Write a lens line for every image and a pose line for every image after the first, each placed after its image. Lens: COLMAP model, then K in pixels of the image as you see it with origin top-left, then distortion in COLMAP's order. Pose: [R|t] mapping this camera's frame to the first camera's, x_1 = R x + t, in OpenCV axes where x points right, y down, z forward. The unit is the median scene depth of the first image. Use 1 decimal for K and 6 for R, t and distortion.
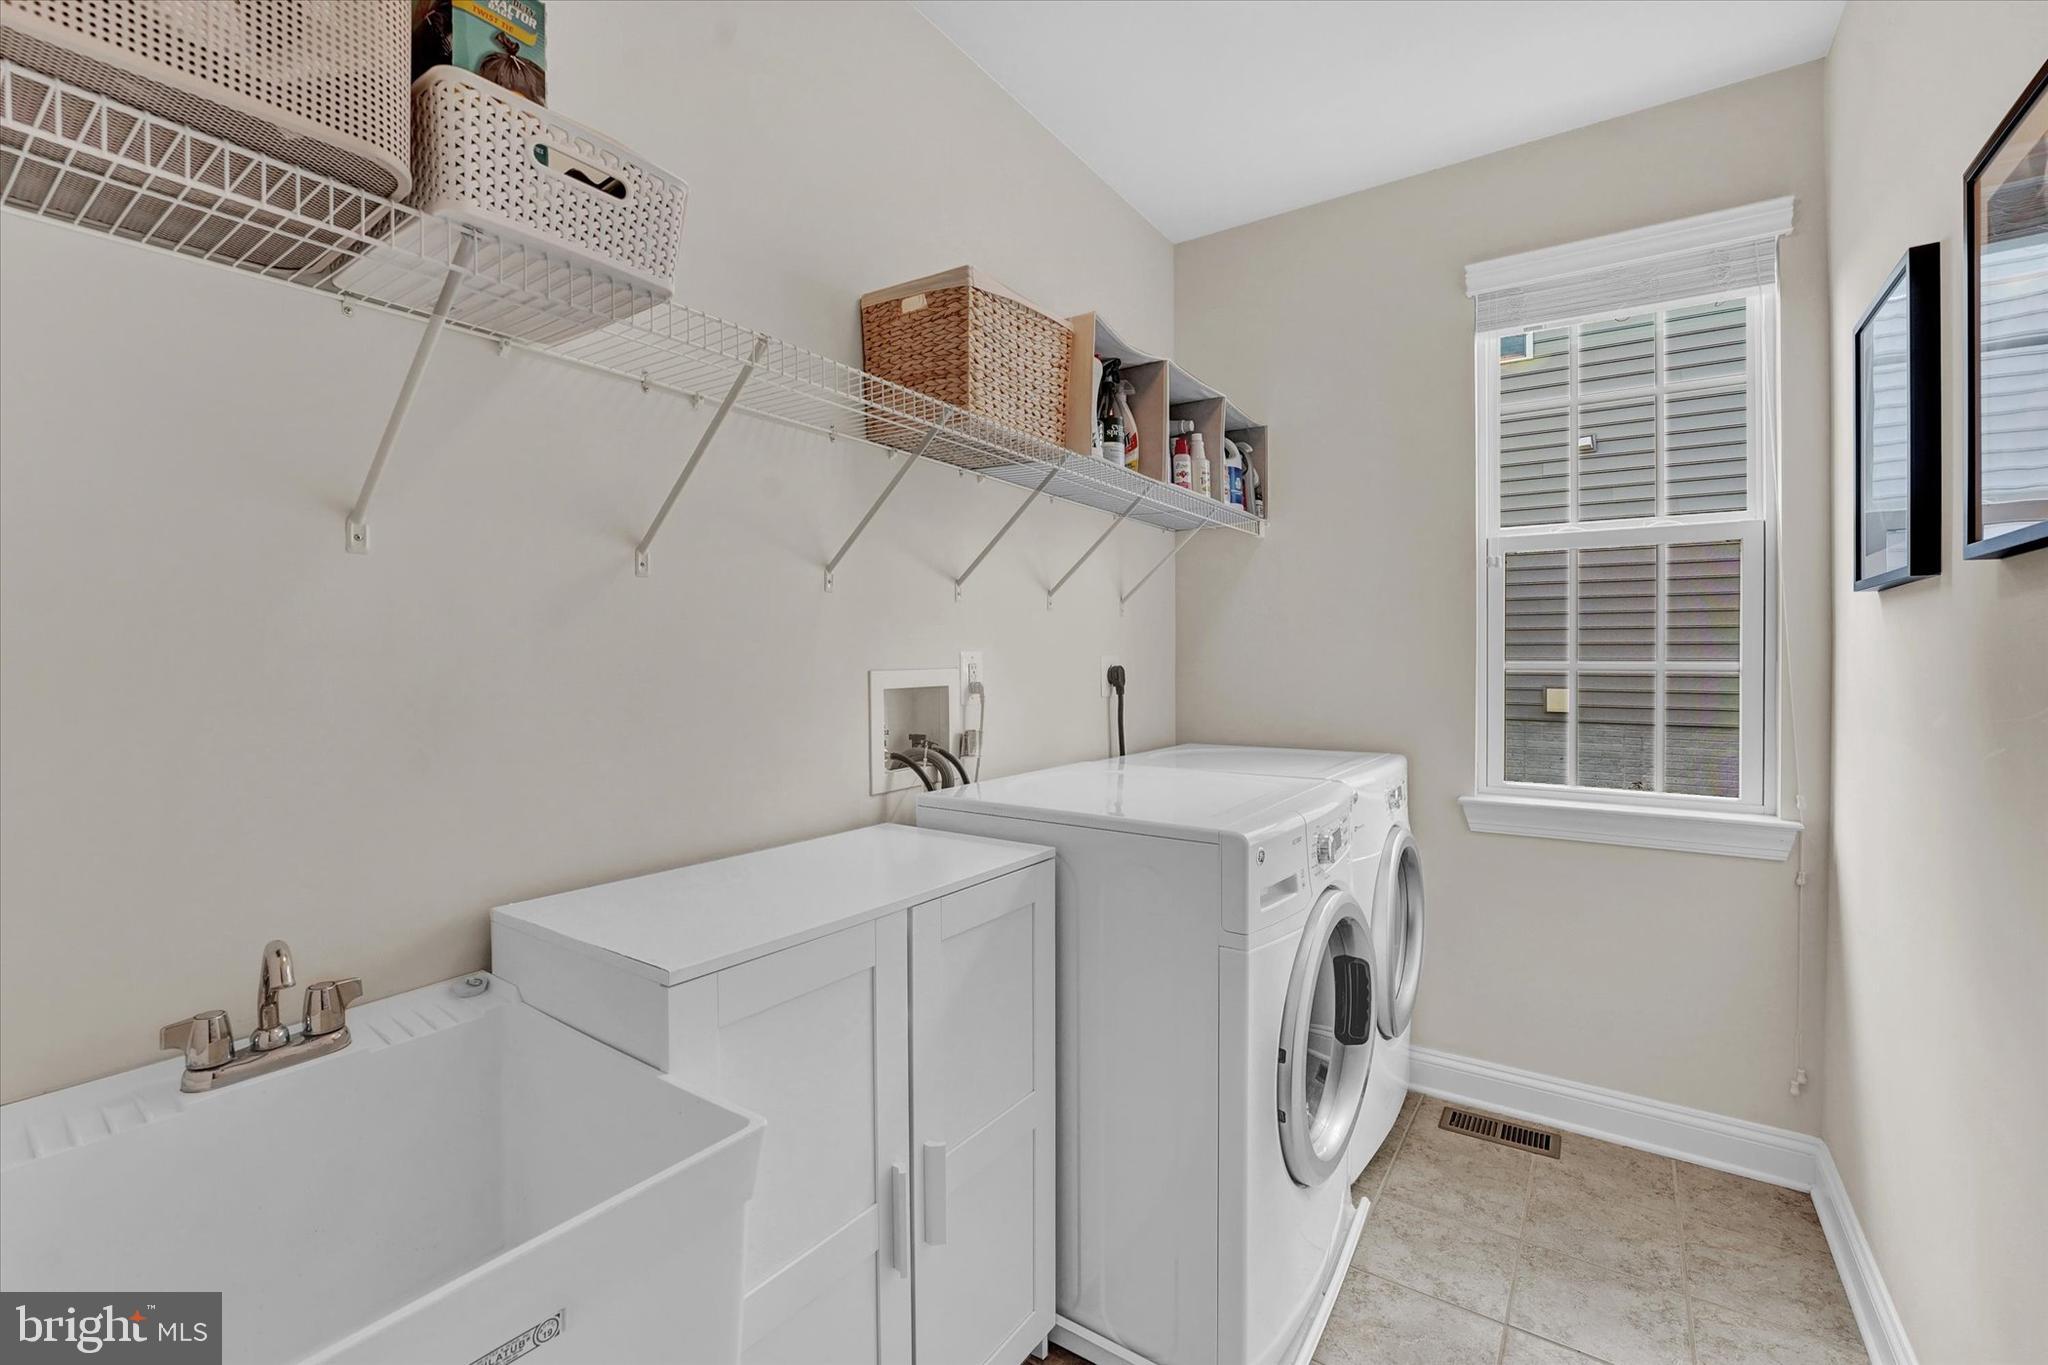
lens RADIAL K [[872.8, 0, 1016.3], [0, 872.8, 674.5], [0, 0, 1]] dist [-0.009769, 0.003111]
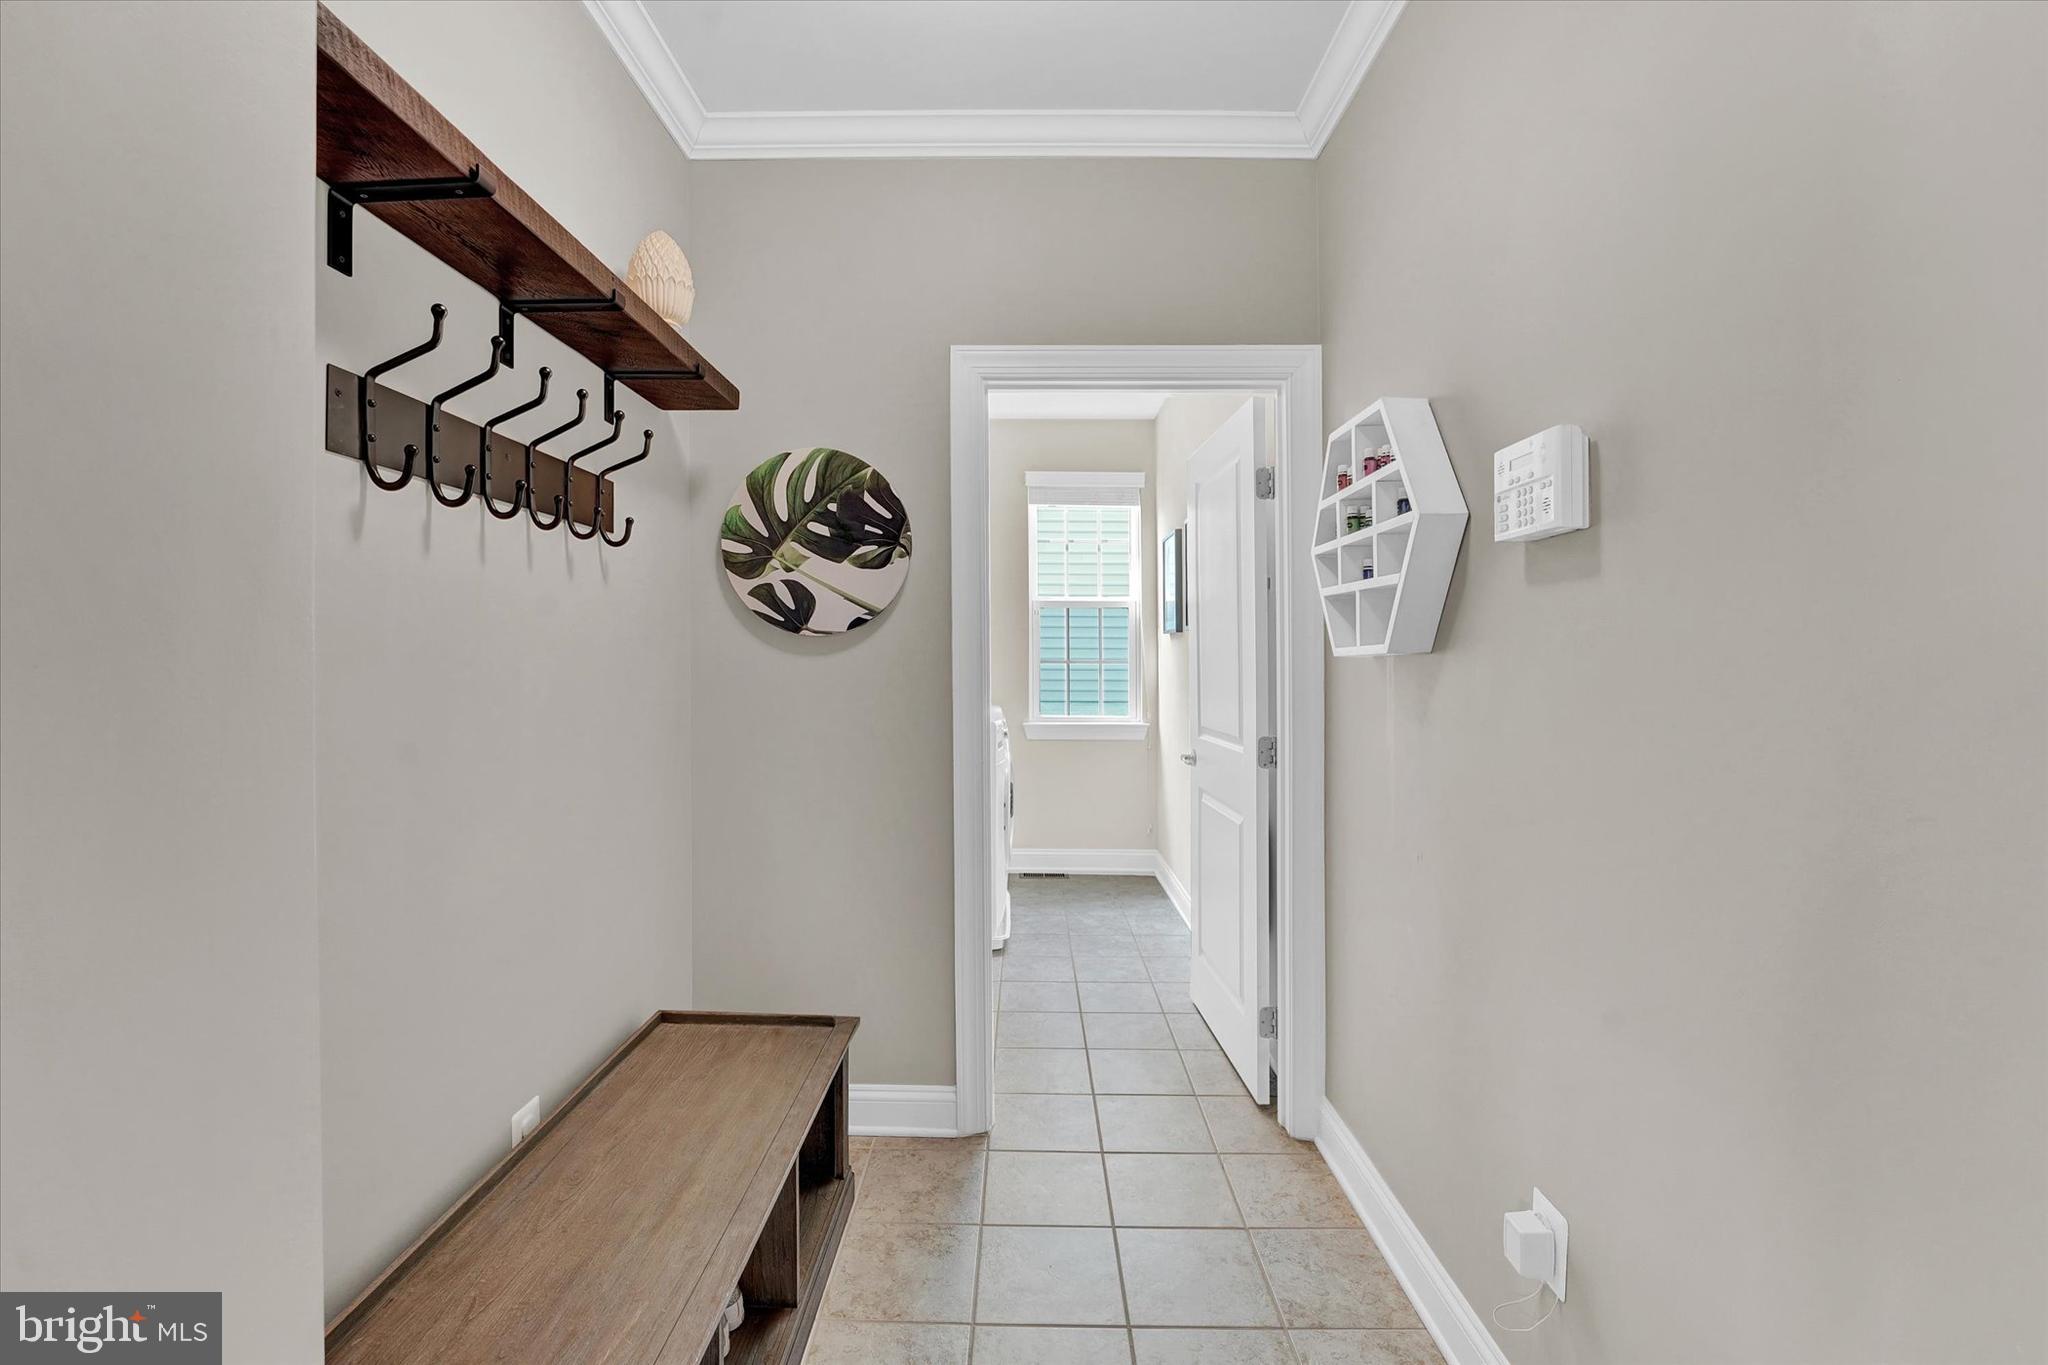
lens RADIAL K [[872.8, 0, 1022.8], [0, 872.8, 668.1], [0, 0, 1]] dist [-0.009769, 0.003111]
pose [[0.819415, -0.009777, 0.573118, -0.869282], [0.011489, 0.999934, 0.000631, 0.005711], [-0.573086, 0.006068, 0.819473, -0.893553]]
